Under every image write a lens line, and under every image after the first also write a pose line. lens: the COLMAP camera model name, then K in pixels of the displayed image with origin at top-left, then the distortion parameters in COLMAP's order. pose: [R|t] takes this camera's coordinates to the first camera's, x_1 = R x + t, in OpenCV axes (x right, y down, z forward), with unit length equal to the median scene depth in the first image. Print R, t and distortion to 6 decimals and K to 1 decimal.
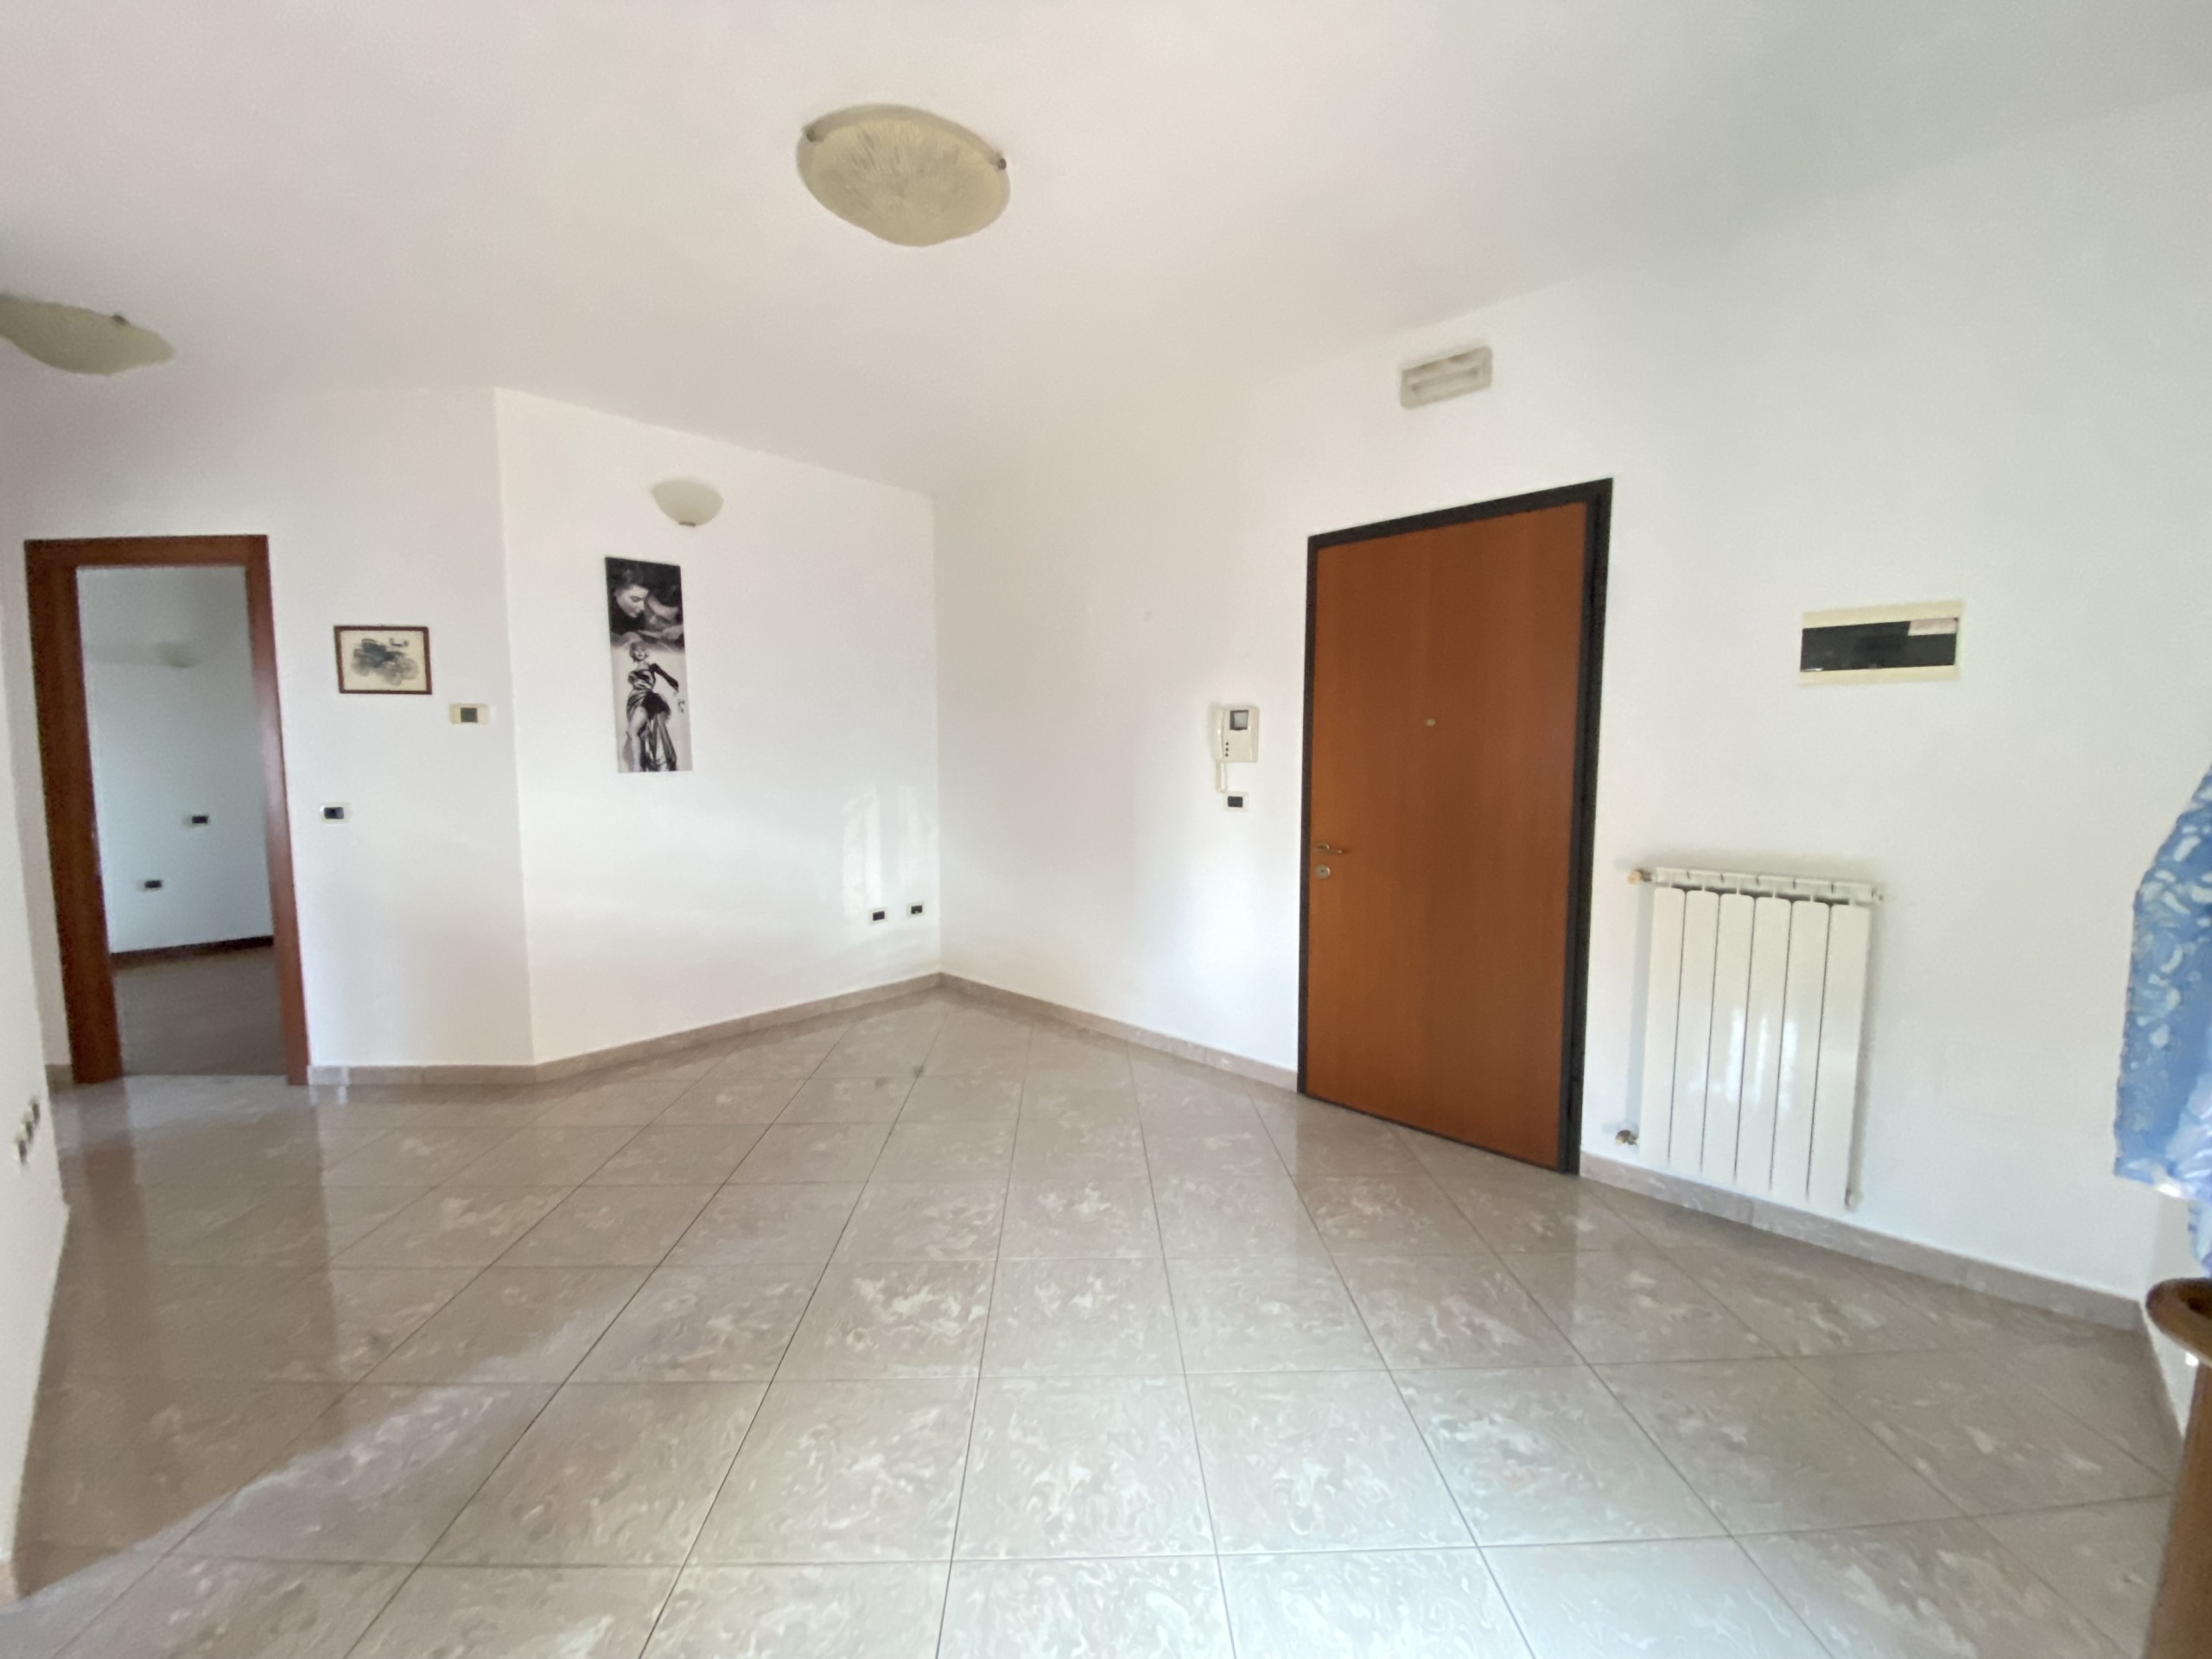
lens RADIAL K [[895.9, 0, 1096.8], [0, 895.9, 826.8], [0, 0, 1]] dist [0.026271, -0.020522]
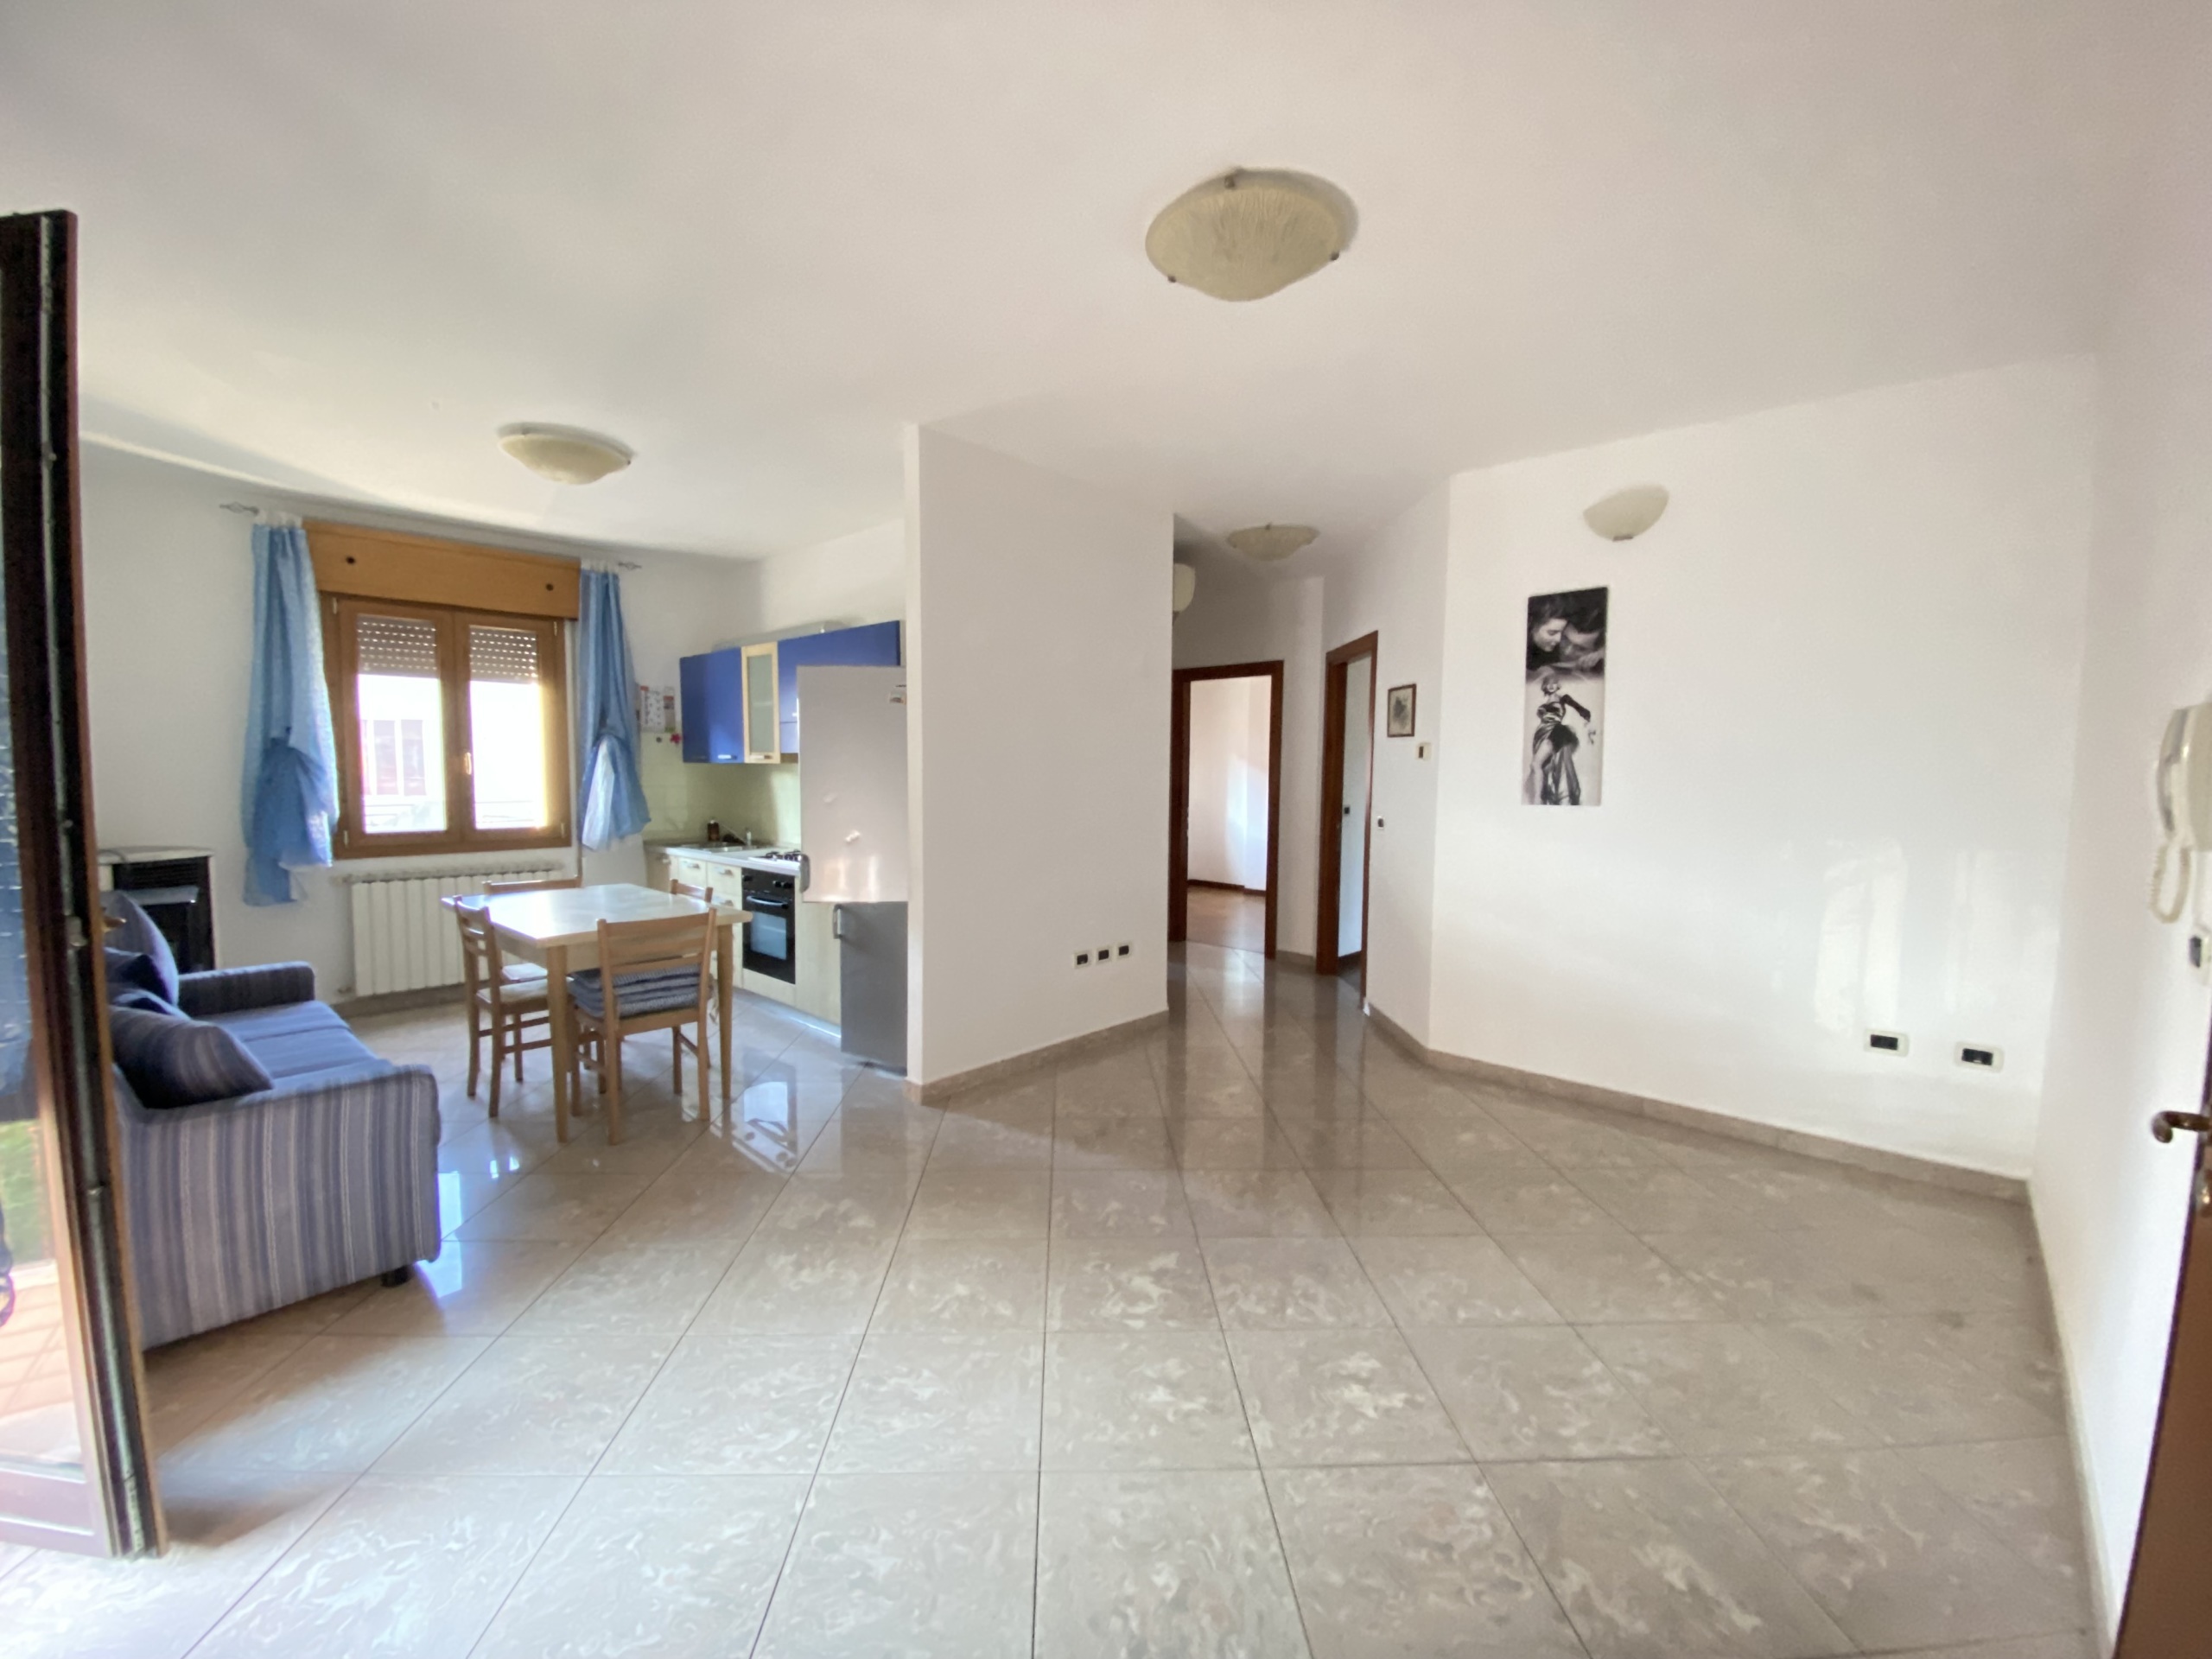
lens RADIAL K [[895.9, 0, 1096.8], [0, 895.9, 826.8], [0, 0, 1]] dist [0.026271, -0.020522]
pose [[0.016500, 0.073177, -0.997182, 0.532125], [-0.096265, 0.992801, 0.071263, -0.065823], [0.995219, 0.094818, 0.023425, 0.532929]]
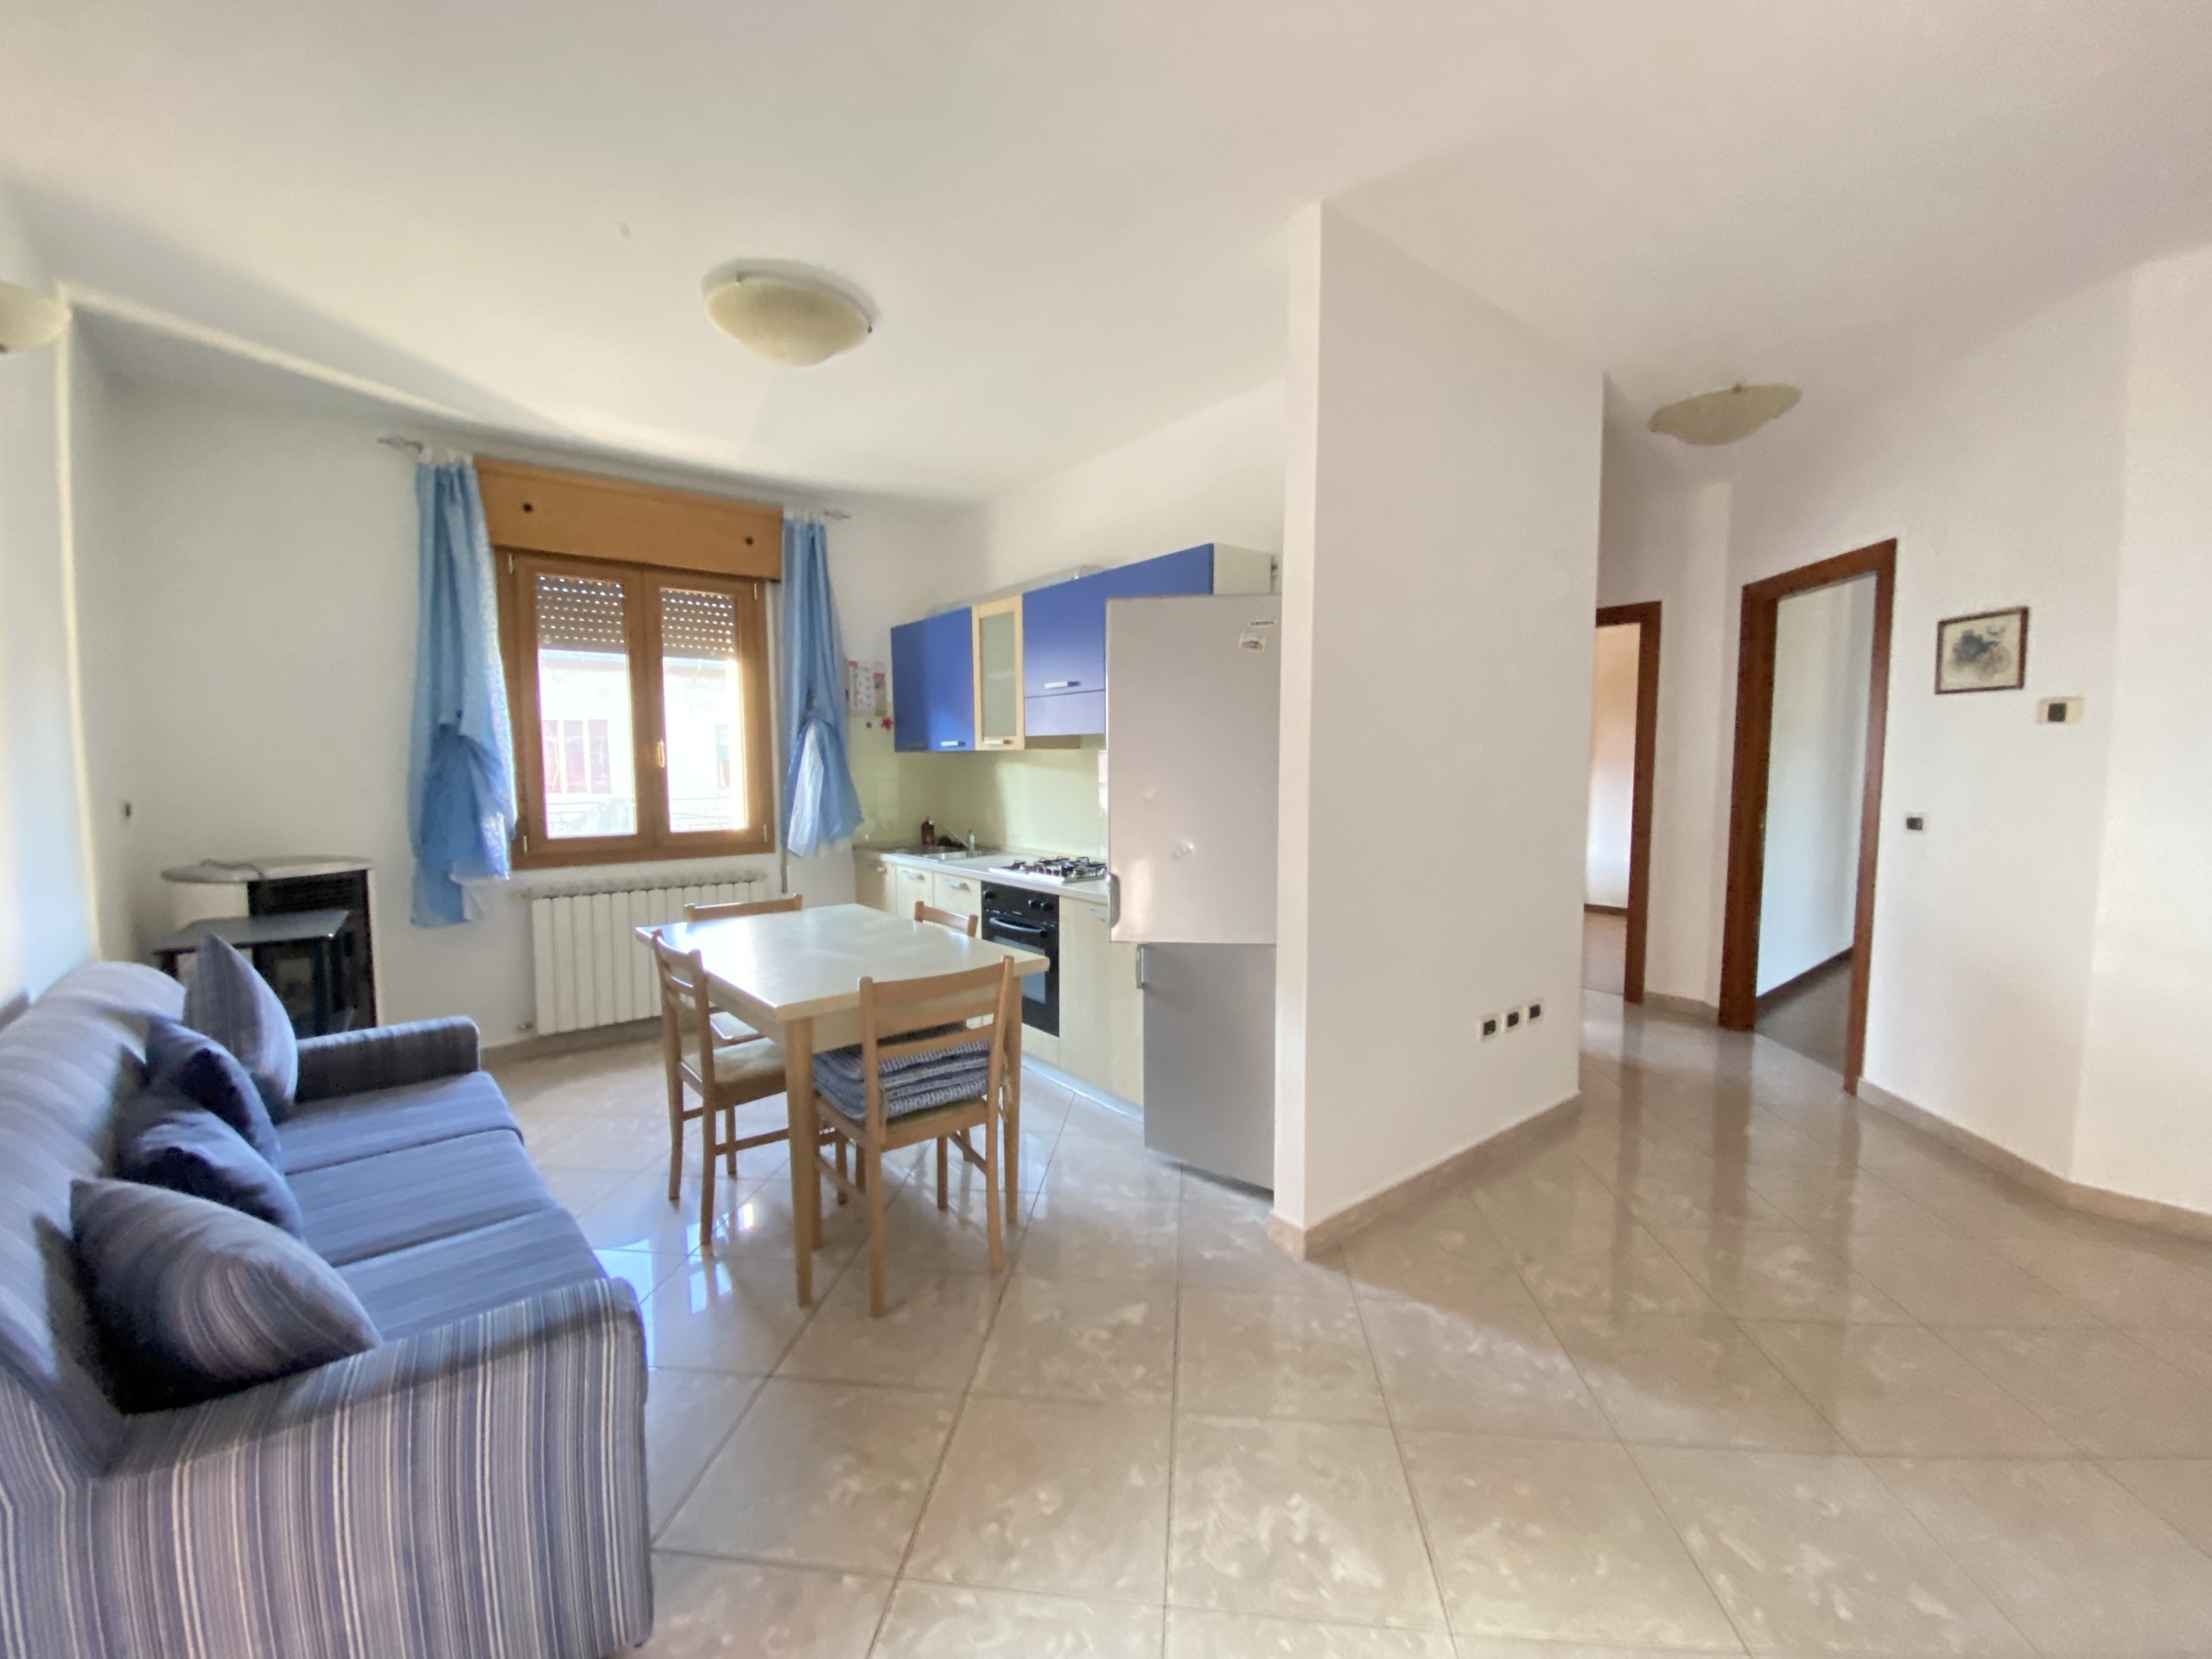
lens RADIAL K [[901.7, 0, 1109.3], [0, 901.7, 826.0], [0, 0, 1]] dist [0.042093, -0.029336]
pose [[-0.120617, 0.078756, -0.989570, 0.192215], [-0.083086, 0.992549, 0.089121, -0.027930], [0.989216, 0.092969, -0.113174, 0.285093]]
